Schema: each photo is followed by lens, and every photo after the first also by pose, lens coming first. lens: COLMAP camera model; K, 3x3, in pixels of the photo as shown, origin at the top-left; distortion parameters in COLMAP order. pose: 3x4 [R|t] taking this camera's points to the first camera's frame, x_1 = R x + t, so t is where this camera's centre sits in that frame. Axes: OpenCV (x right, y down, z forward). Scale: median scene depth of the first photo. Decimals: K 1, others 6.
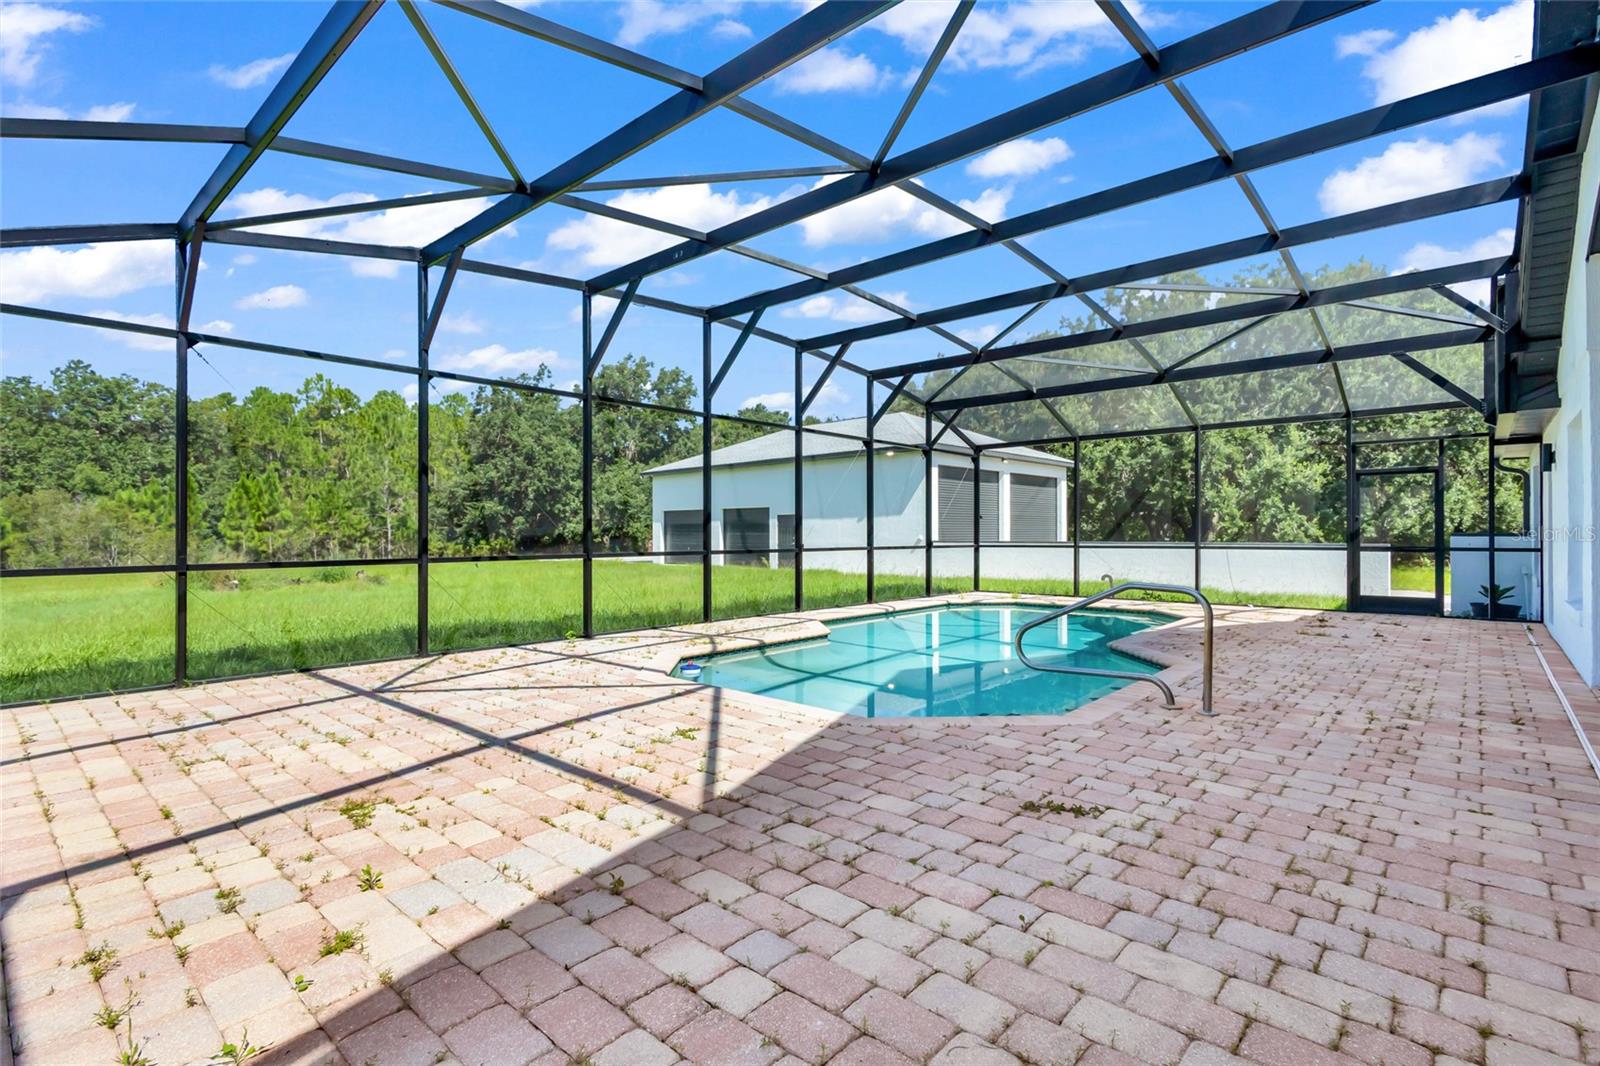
lens RADIAL K [[749.4, 0, 800.0], [0, 749.4, 528.2], [0, 0, 1]] dist [0.011450, -0.000219]
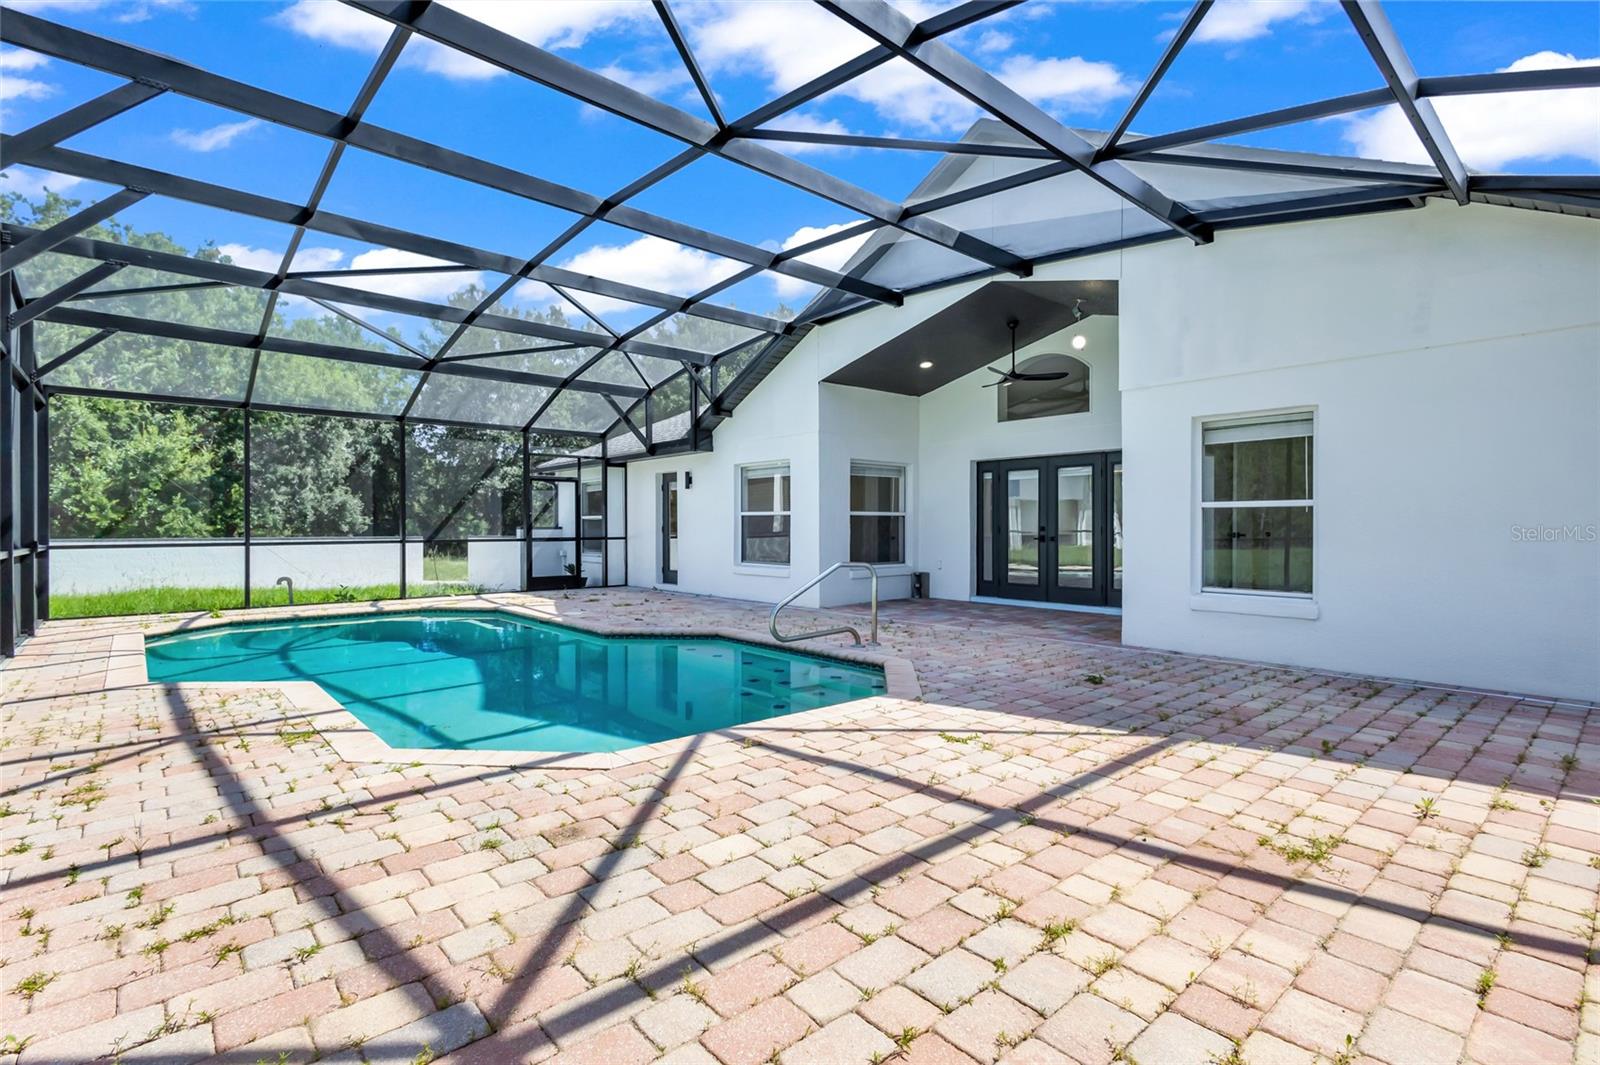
lens RADIAL K [[749.4, 0, 800.0], [0, 749.4, 527.7], [0, 0, 1]] dist [0.011450, -0.000219]
pose [[0.112645, -0.000938, 0.993635, -1.242481], [-0.006340, 0.999979, 0.001663, 0.009293], [-0.993615, -0.006487, 0.112637, 1.224612]]
